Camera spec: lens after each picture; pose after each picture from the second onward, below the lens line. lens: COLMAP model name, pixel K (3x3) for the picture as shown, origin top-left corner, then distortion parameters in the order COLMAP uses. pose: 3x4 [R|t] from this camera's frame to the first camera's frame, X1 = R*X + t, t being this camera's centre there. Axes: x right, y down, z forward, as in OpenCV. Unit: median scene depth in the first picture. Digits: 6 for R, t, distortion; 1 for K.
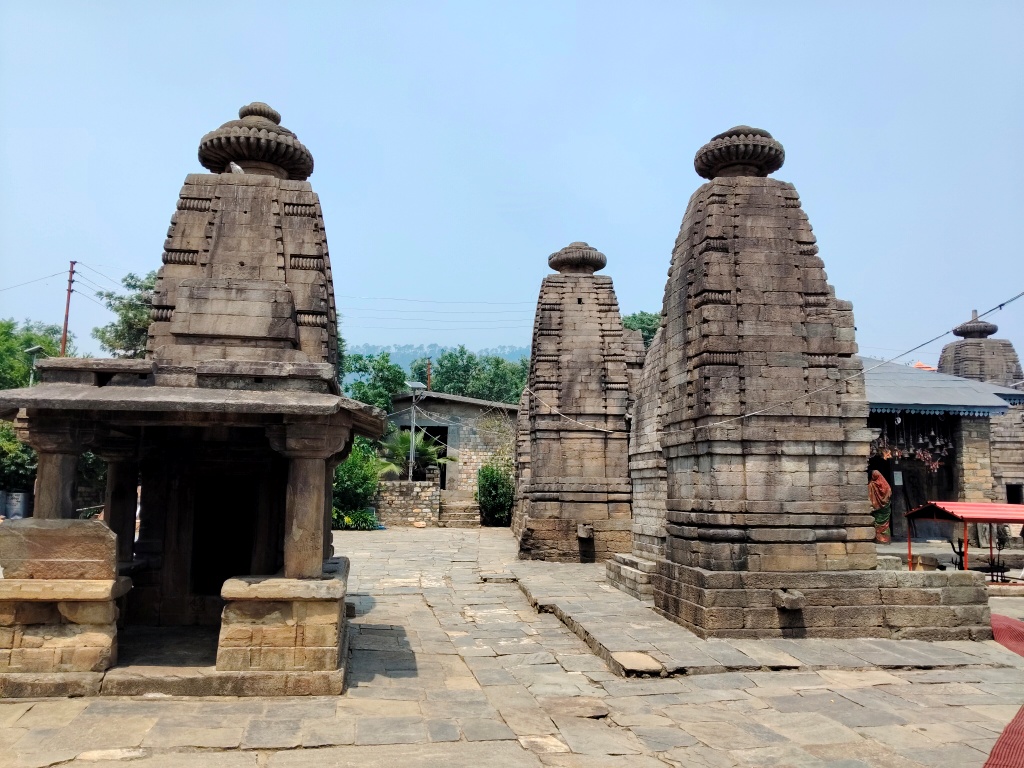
lens RADIAL K [[833.2, 0, 511.5], [0, 833.2, 384.7], [0, 0, 1]] dist [0.002412, 0.000844]
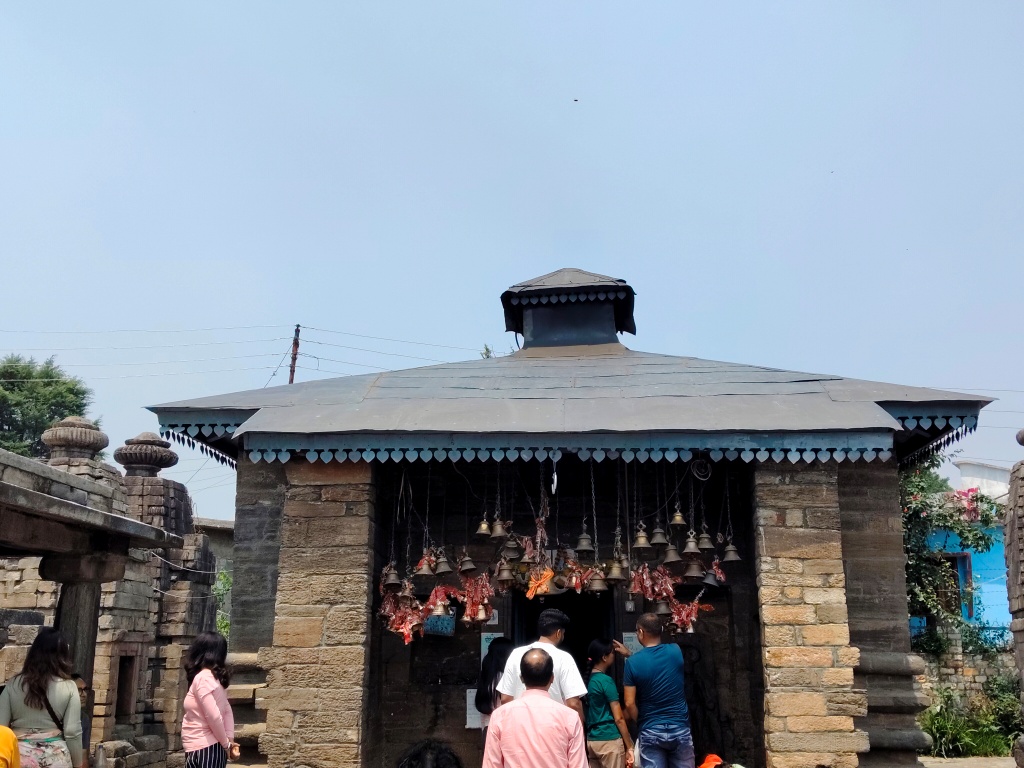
lens RADIAL K [[1075.0, 0, 512.4], [0, 1075.0, 382.7], [0, 0, 1]] dist [0.015928, 0.000000]
pose [[0.985250, -0.048002, -0.164251, 0.515971], [0.028421, 0.992421, -0.119553, 0.054183], [0.168745, 0.113121, 0.979147, 0.550066]]
